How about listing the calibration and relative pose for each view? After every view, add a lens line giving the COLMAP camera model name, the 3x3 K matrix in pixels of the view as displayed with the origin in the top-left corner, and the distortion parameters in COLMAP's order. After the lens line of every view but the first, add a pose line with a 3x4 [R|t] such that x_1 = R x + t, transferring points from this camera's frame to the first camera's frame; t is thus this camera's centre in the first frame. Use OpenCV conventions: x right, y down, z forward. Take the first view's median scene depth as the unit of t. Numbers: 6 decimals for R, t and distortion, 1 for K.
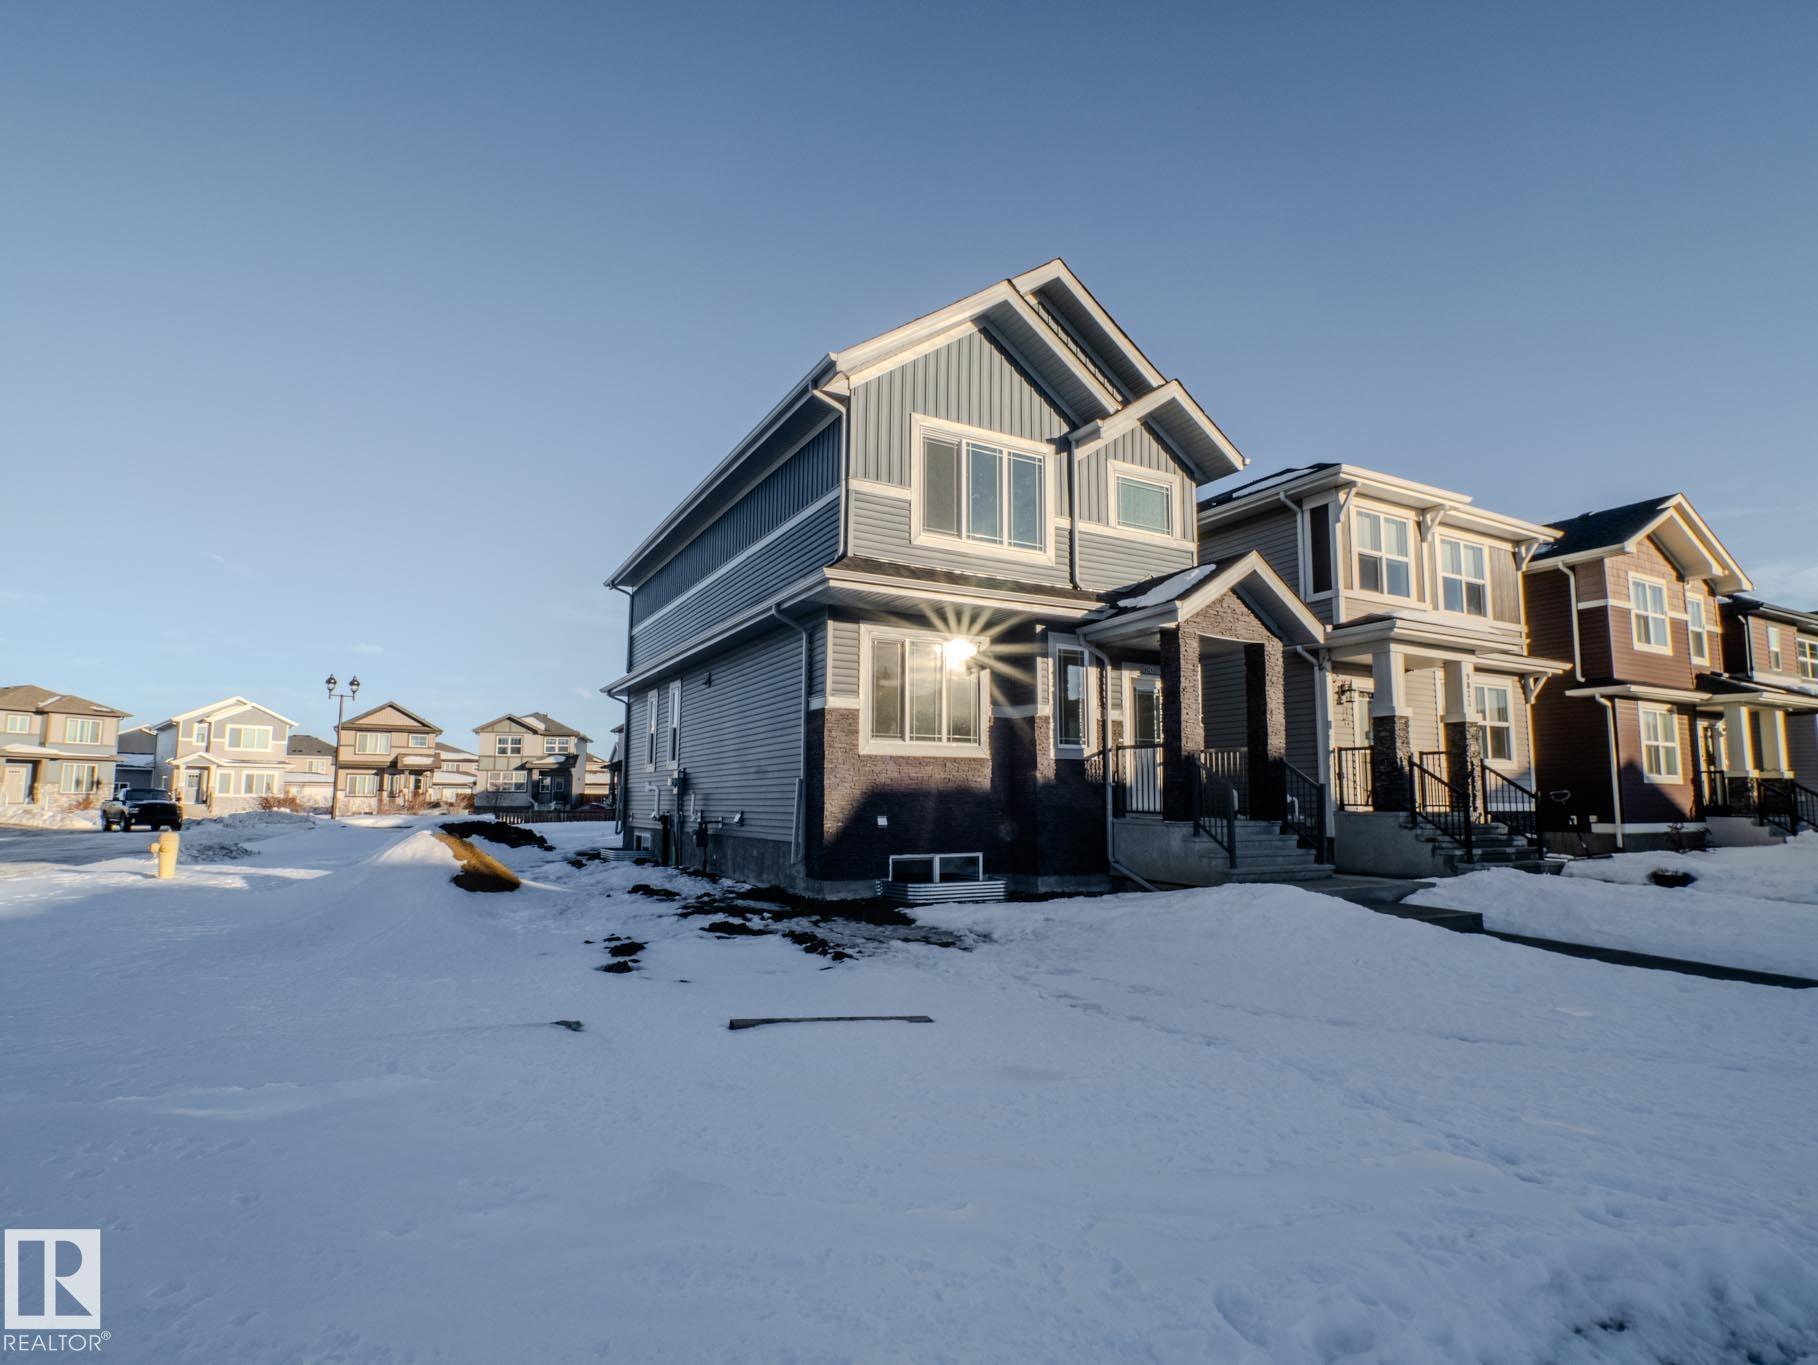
lens RADIAL K [[949.6, 0, 909.0], [0, 949.6, 673.1], [0, 0, 1]] dist [0.000326, -0.000934]
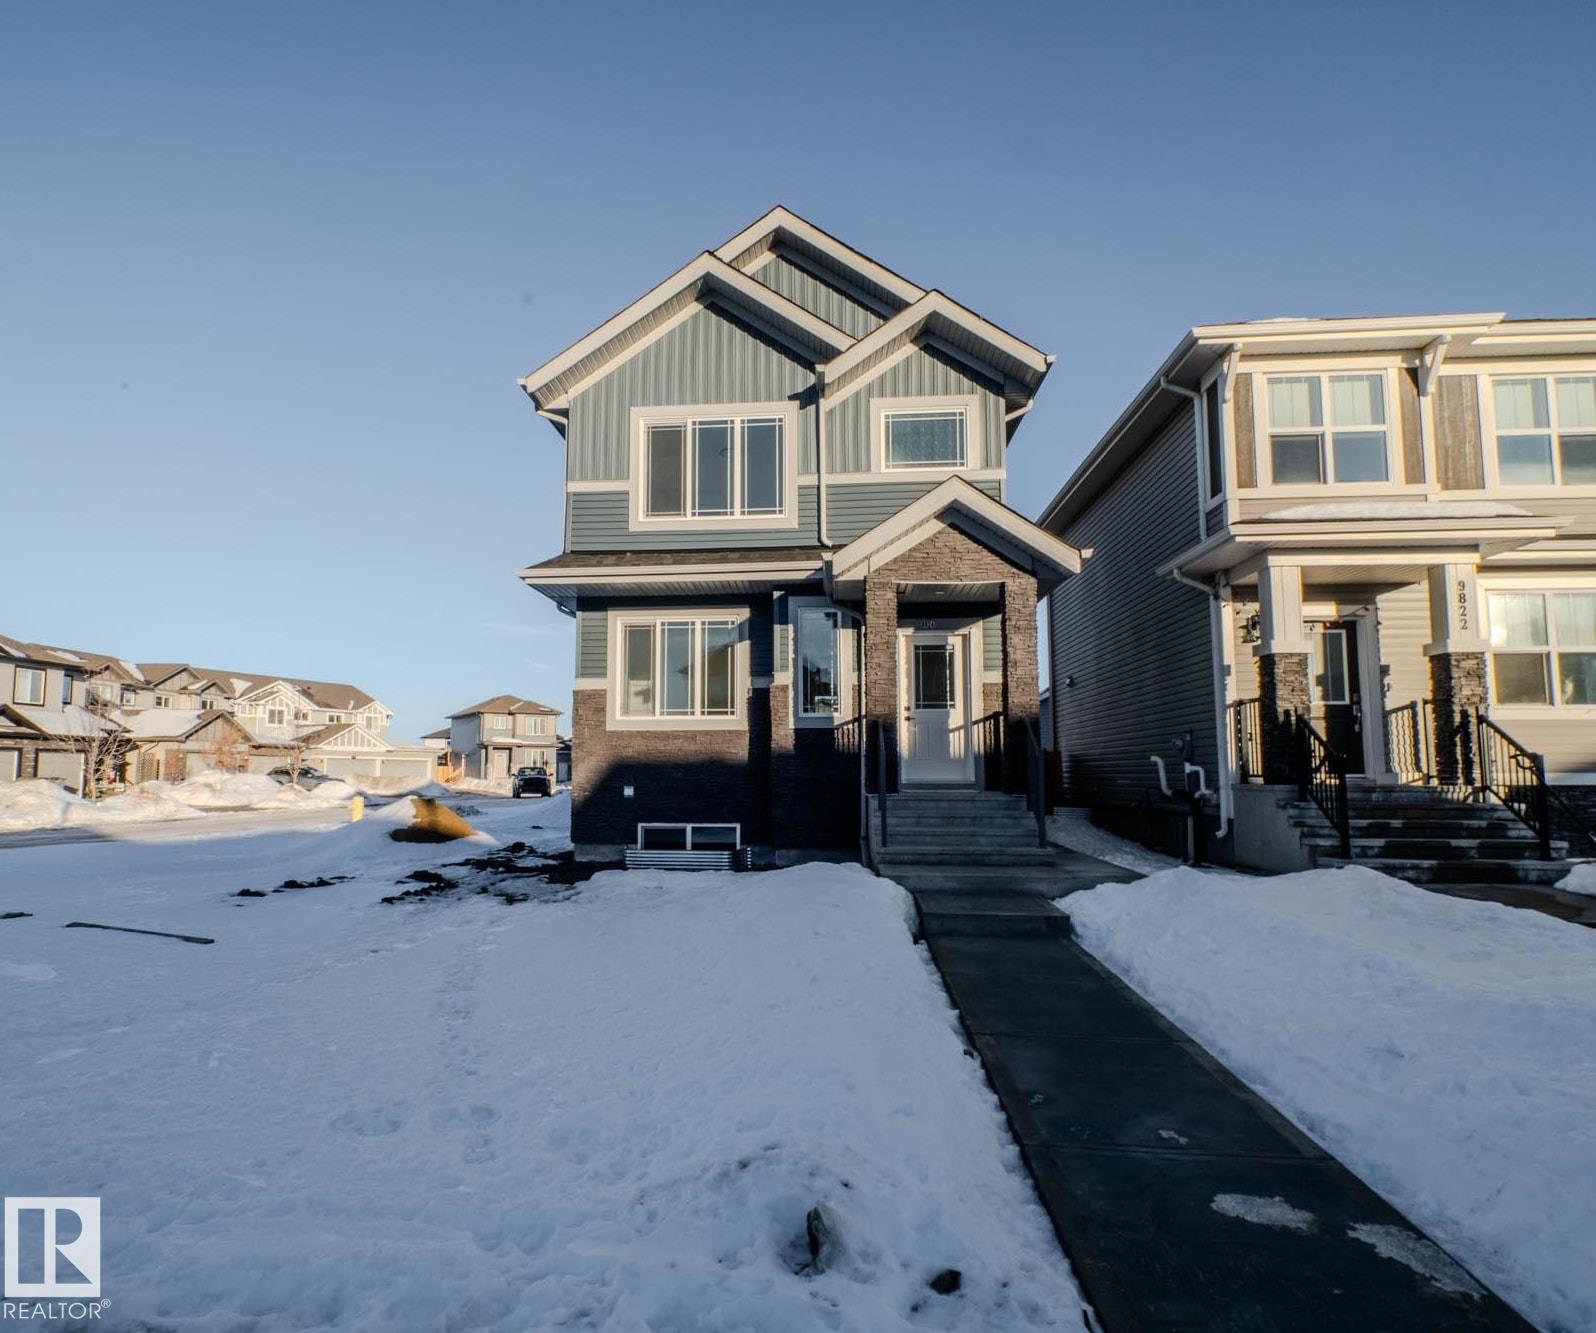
lens RADIAL K [[956.2, 0, 793.4], [0, 956.2, 670.5], [0, 0, 1]] dist [-0.006232, -0.002462]
pose [[0.815097, -0.065833, -0.575572, 0.700616], [0.079863, 0.996805, -0.000914, 0.031795], [0.573793, -0.045222, 0.817751, 0.205175]]
